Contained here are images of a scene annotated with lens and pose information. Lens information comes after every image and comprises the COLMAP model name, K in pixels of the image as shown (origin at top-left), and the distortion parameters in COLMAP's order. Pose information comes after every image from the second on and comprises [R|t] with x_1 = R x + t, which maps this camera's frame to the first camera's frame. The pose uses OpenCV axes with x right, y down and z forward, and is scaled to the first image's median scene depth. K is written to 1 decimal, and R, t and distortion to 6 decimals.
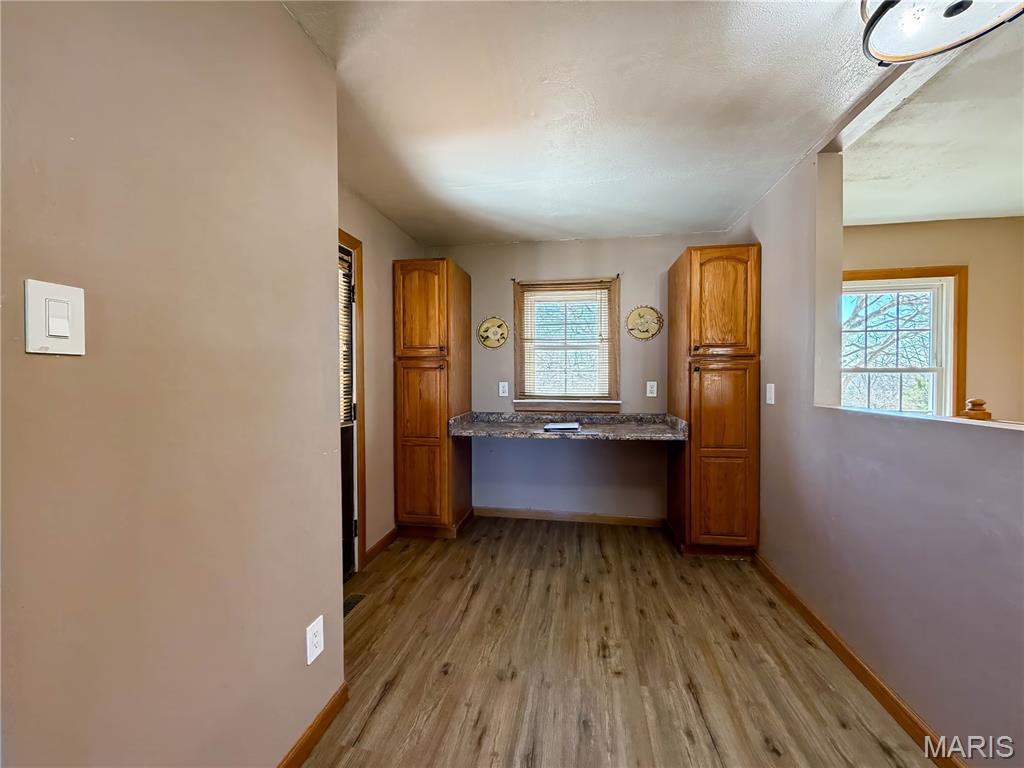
lens RADIAL K [[410.9, 0, 511.4], [0, 410.9, 383.1], [0, 0, 1]] dist [-0.000009, 0.000339]
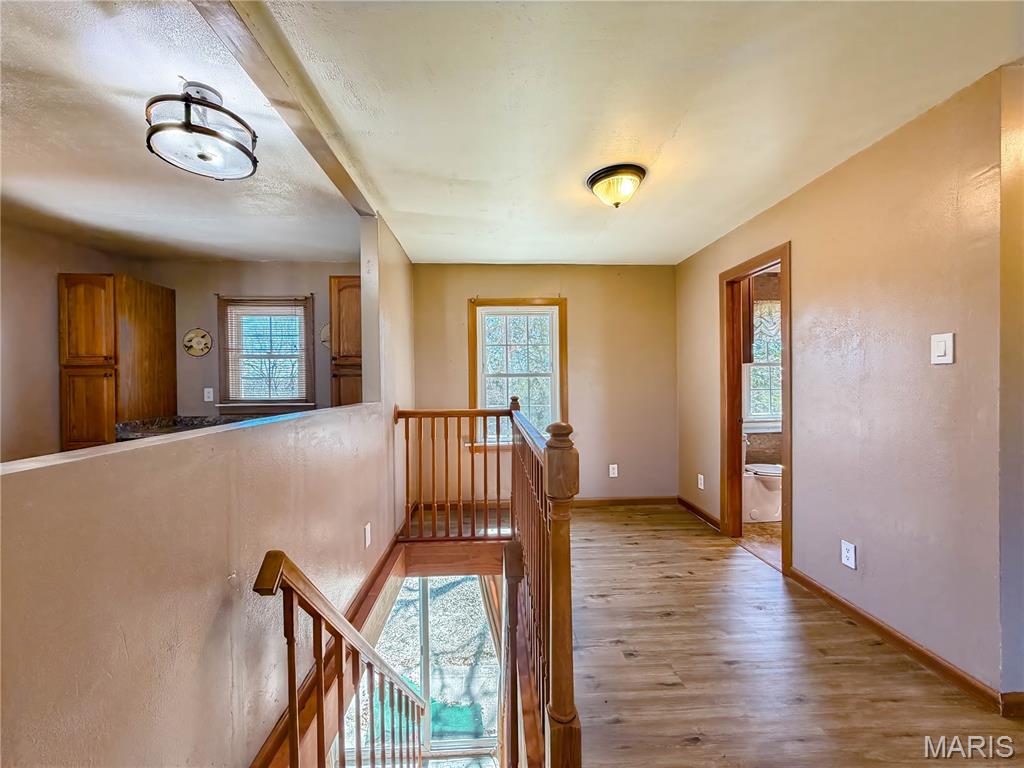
lens RADIAL K [[410.9, 0, 511.2], [0, 410.9, 383.1], [0, 0, 1]] dist [-0.000009, 0.000339]
pose [[0.975033, -0.010339, 0.221817, 0.530289], [0.013631, 0.999818, -0.013314, 0.009690], [-0.221639, 0.016005, 0.974997, -0.239449]]
